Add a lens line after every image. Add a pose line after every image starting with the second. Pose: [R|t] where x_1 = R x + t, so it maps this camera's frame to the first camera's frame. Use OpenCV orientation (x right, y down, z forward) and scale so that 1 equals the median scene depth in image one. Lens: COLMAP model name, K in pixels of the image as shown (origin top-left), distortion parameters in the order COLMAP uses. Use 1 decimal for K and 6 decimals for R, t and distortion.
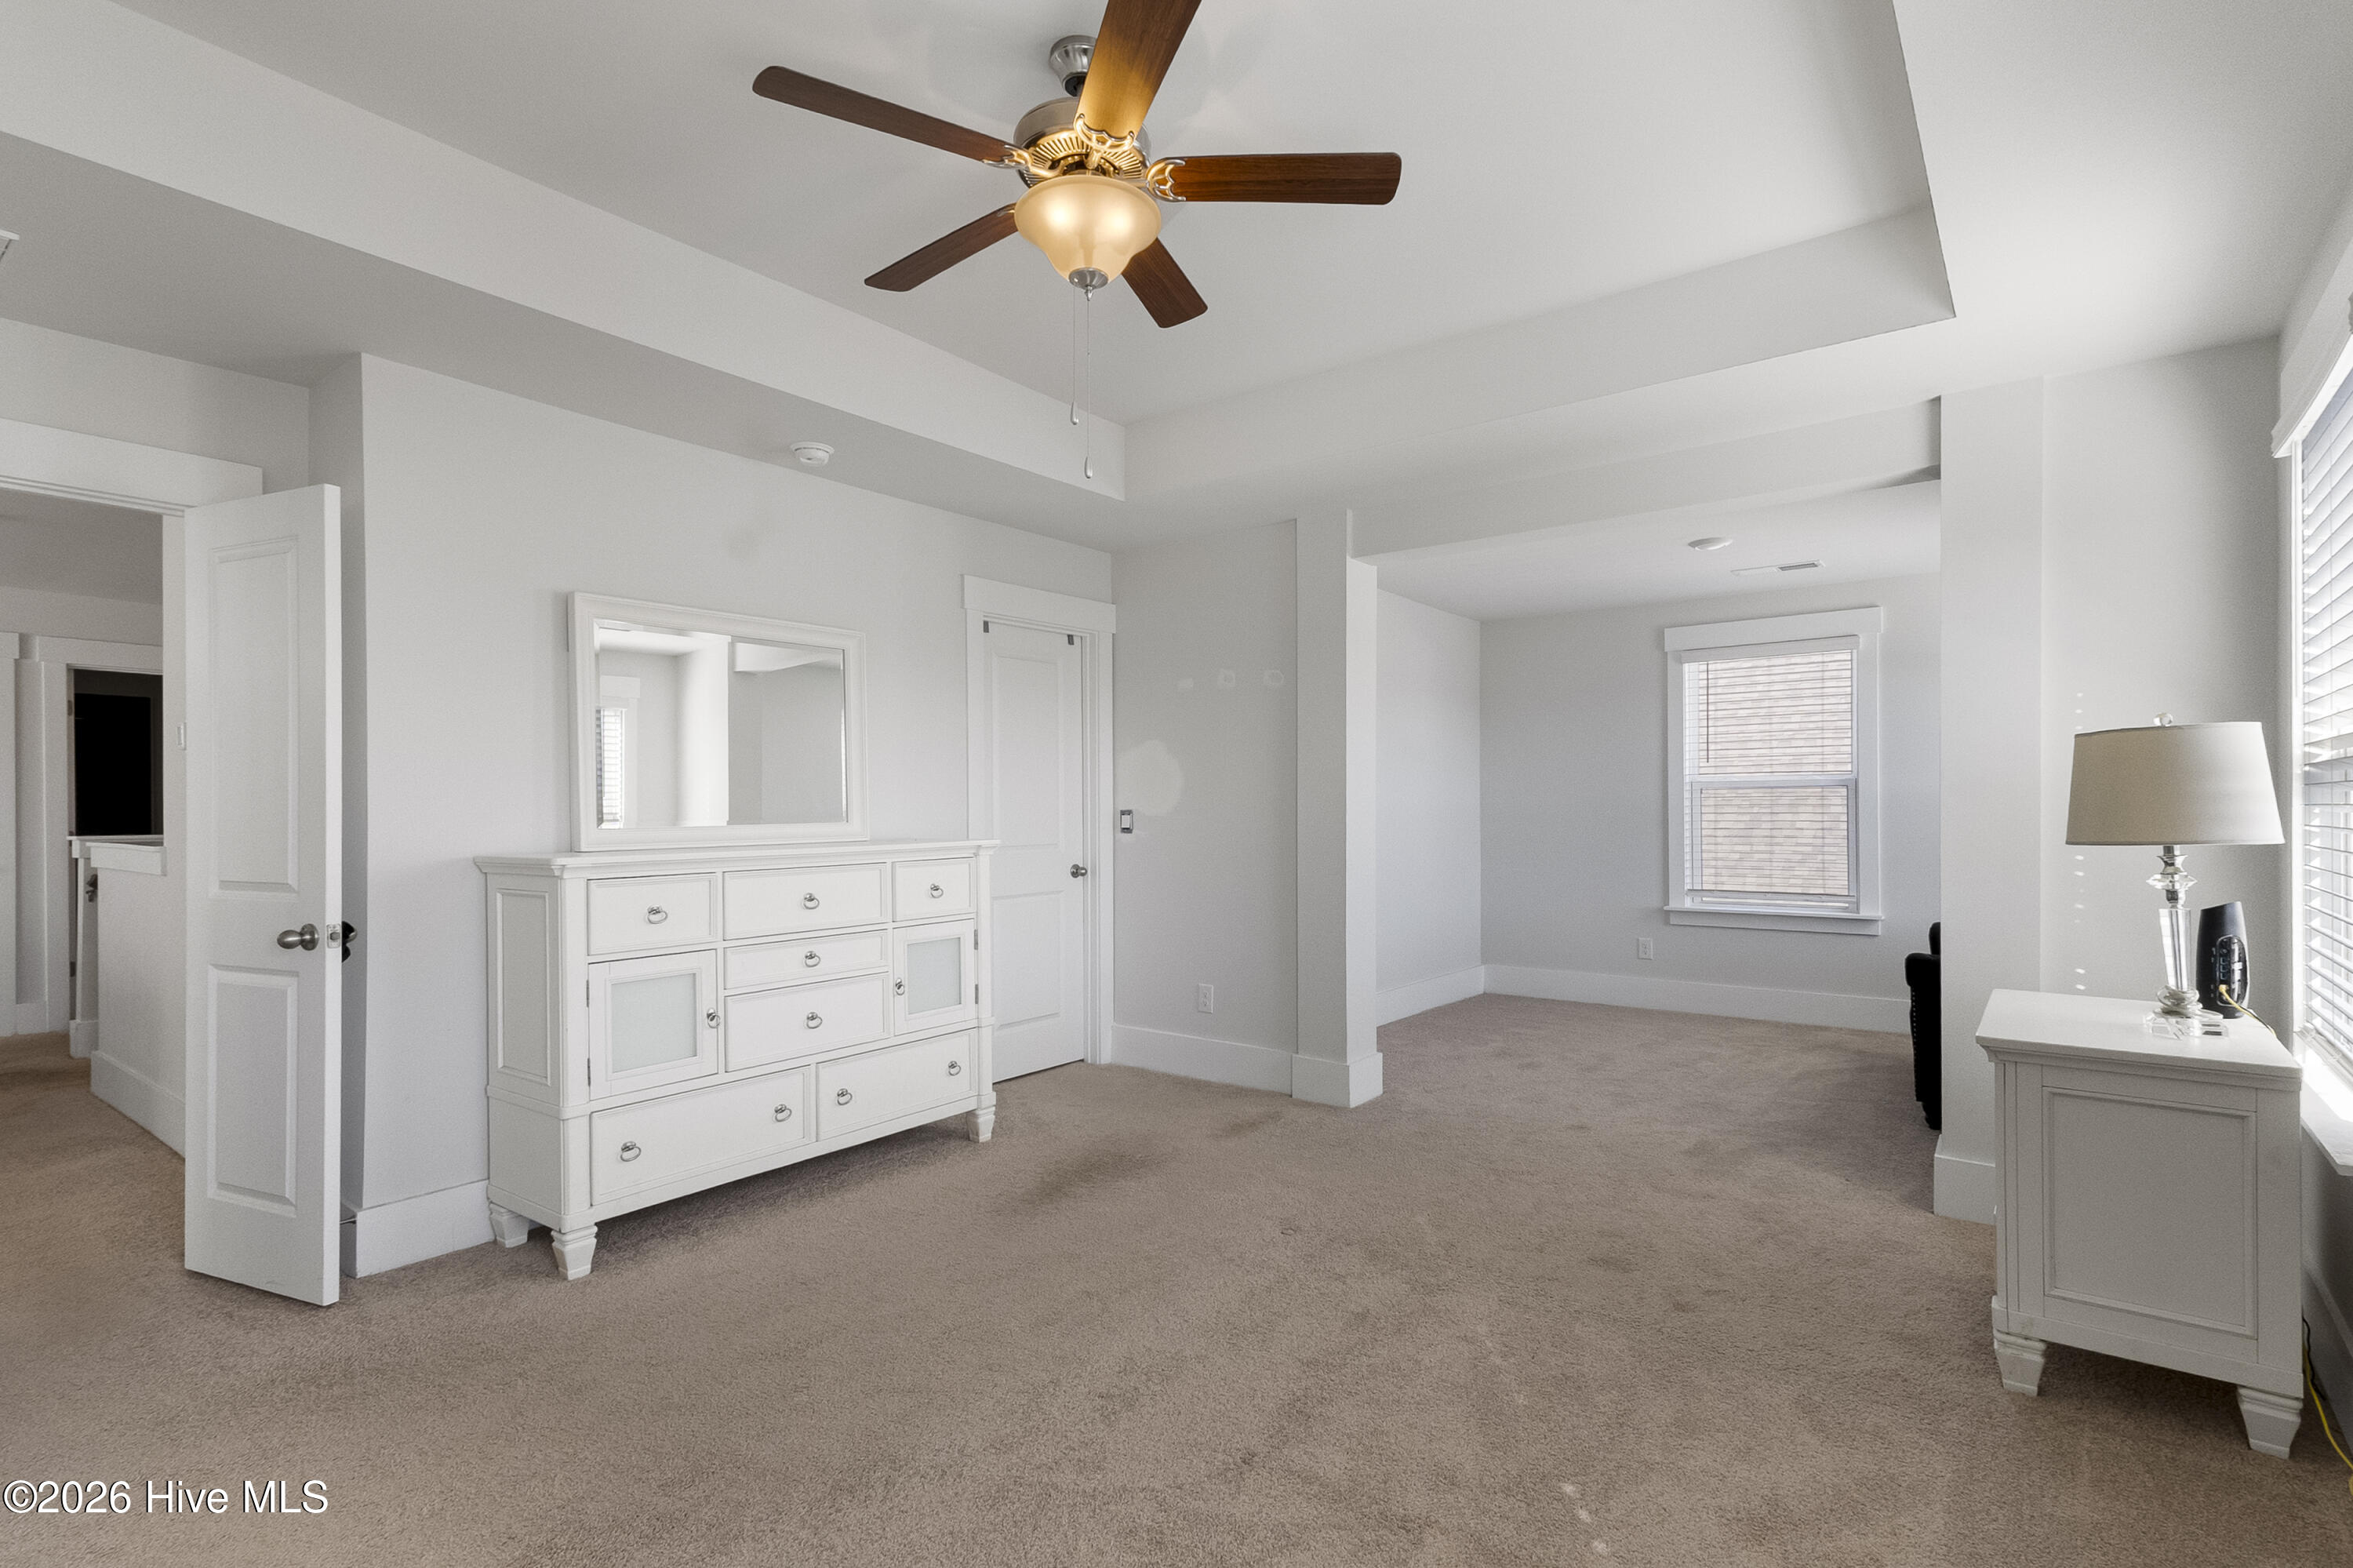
lens RADIAL K [[1091.5, 0, 1178.8], [0, 1091.5, 794.7], [0, 0, 1]] dist [0.015019, -0.007238]
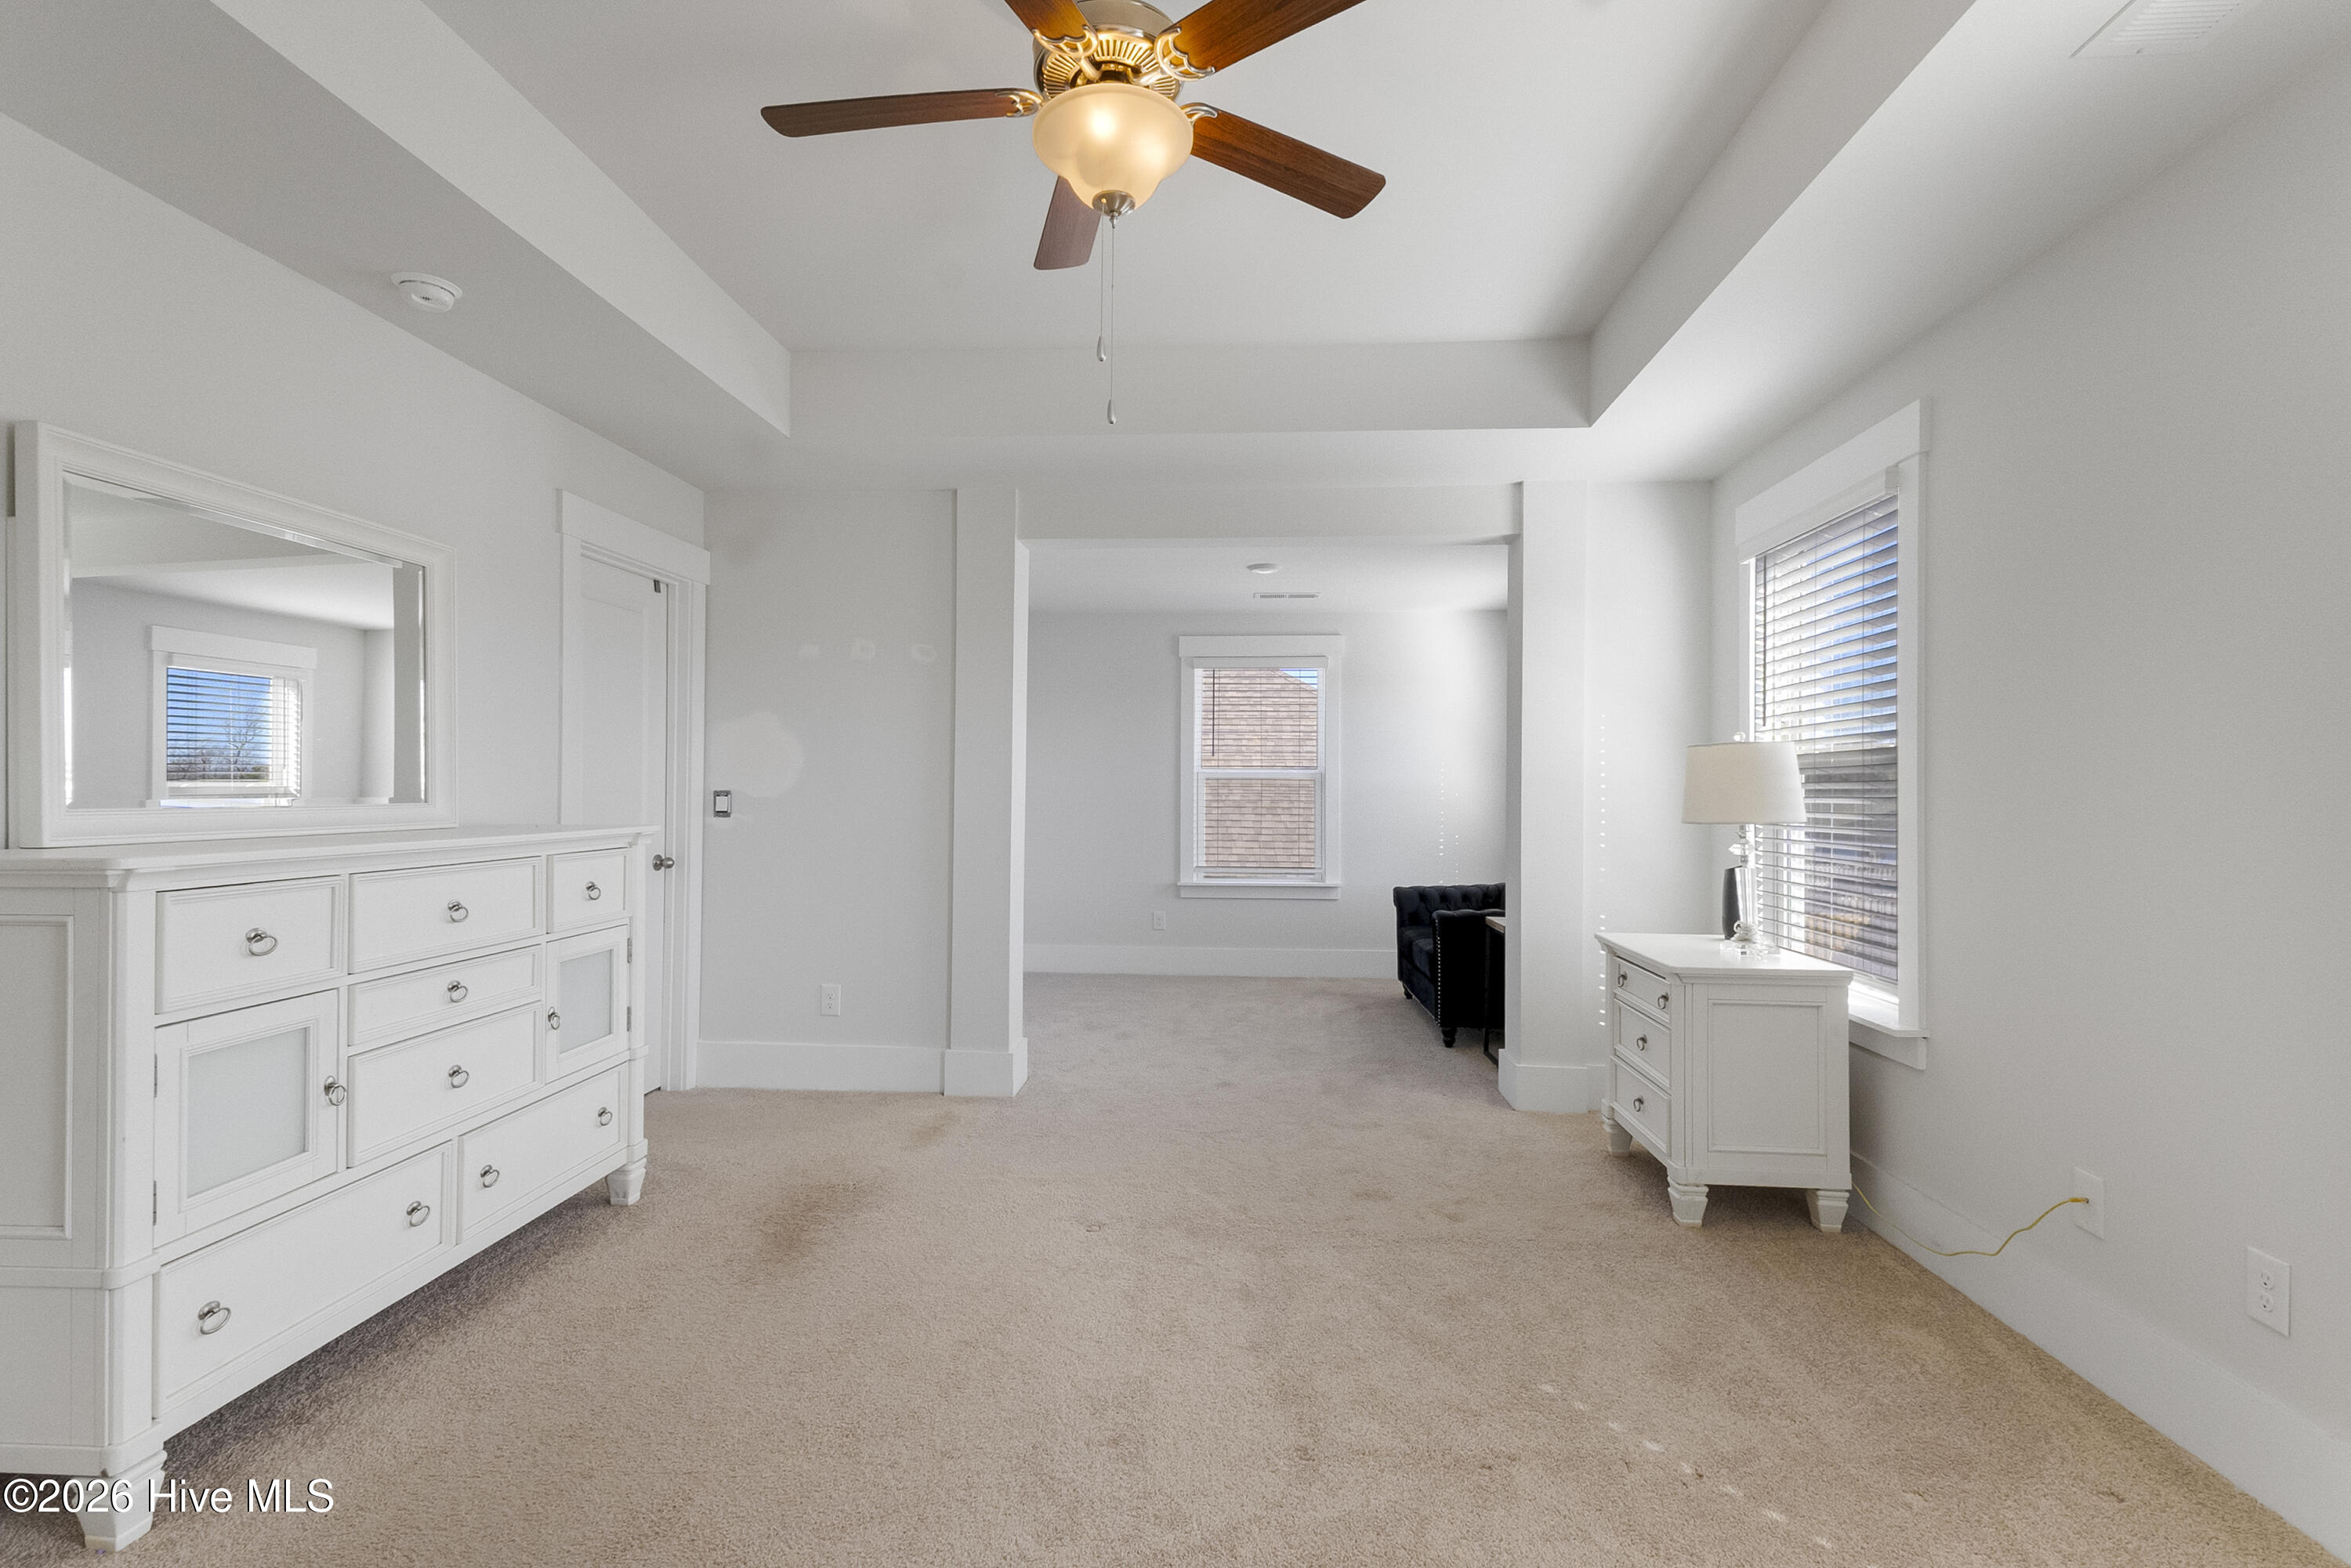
lens RADIAL K [[1075.0, 0, 1158.3], [0, 1075.0, 771.0], [0, 0, 1]] dist [0.012235, -0.001152]
pose [[0.839579, 0.022880, 0.542756, -0.326211], [-0.018287, 0.999737, -0.013856, 0.005978], [-0.542930, 0.001707, 0.839776, 0.144817]]
